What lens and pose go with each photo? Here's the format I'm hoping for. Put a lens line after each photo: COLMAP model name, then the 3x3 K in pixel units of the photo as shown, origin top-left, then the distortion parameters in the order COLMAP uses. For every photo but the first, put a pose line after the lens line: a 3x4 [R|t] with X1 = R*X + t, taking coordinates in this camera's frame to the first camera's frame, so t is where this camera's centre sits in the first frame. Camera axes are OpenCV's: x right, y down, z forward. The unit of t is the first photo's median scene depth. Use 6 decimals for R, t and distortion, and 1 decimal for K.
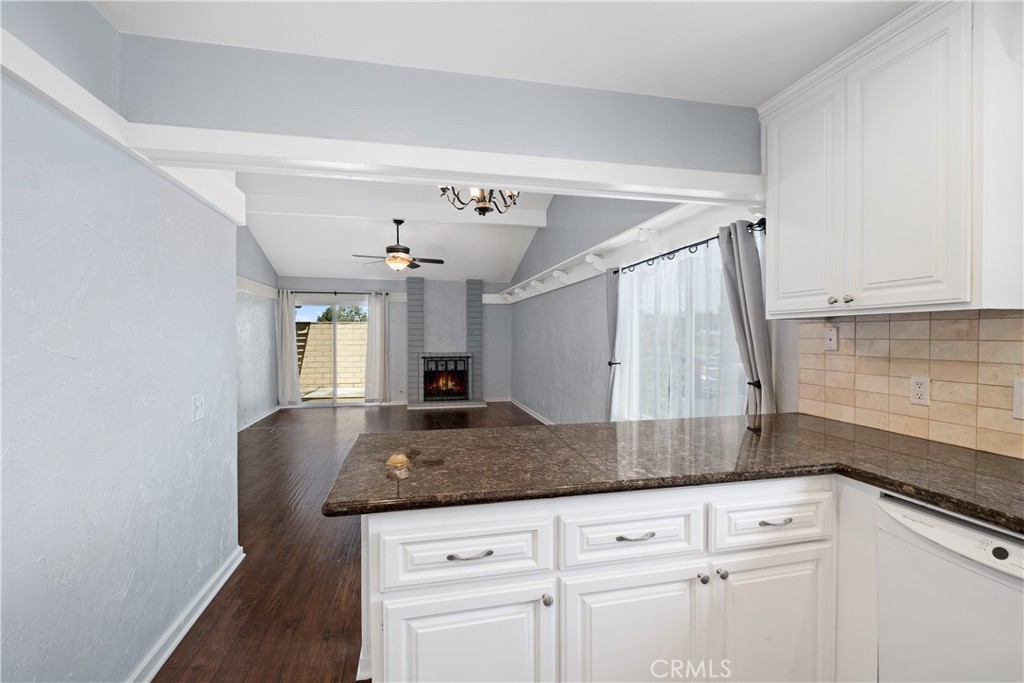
lens RADIAL K [[448.8, 0, 499.9], [0, 448.8, 342.4], [0, 0, 1]] dist [-0.006261, -0.000526]
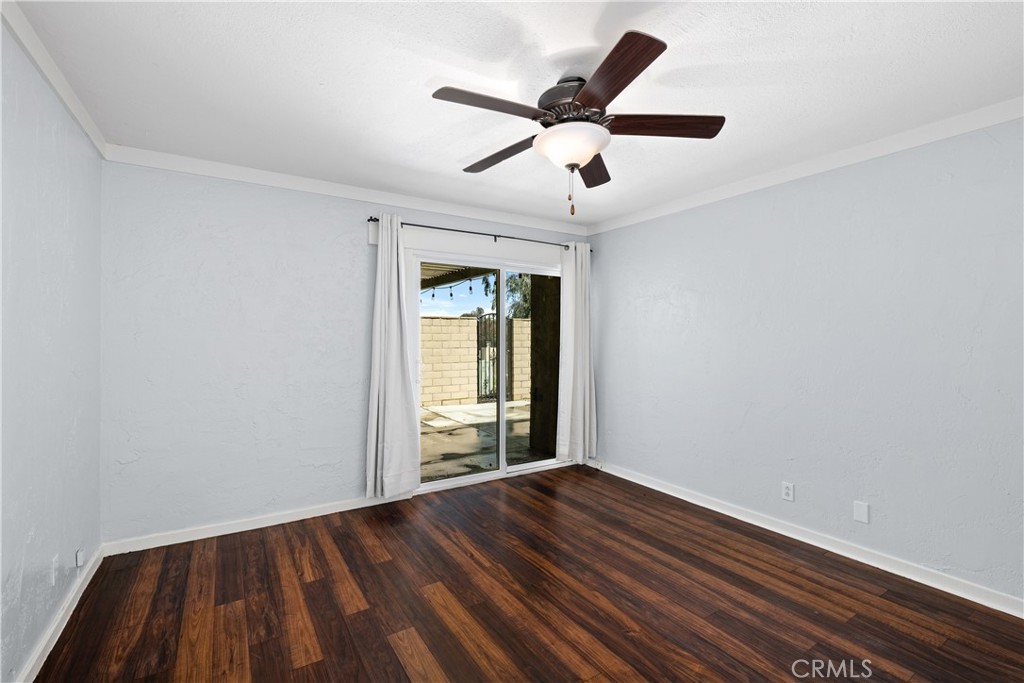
lens RADIAL K [[448.8, 0, 513.8], [0, 448.8, 337.0], [0, 0, 1]] dist [-0.006261, -0.000526]
pose [[0.927854, 0.001400, 0.372941, -2.343291], [0.001043, 0.999979, -0.006349, -0.030176], [-0.372942, 0.006280, 0.927833, 1.208735]]
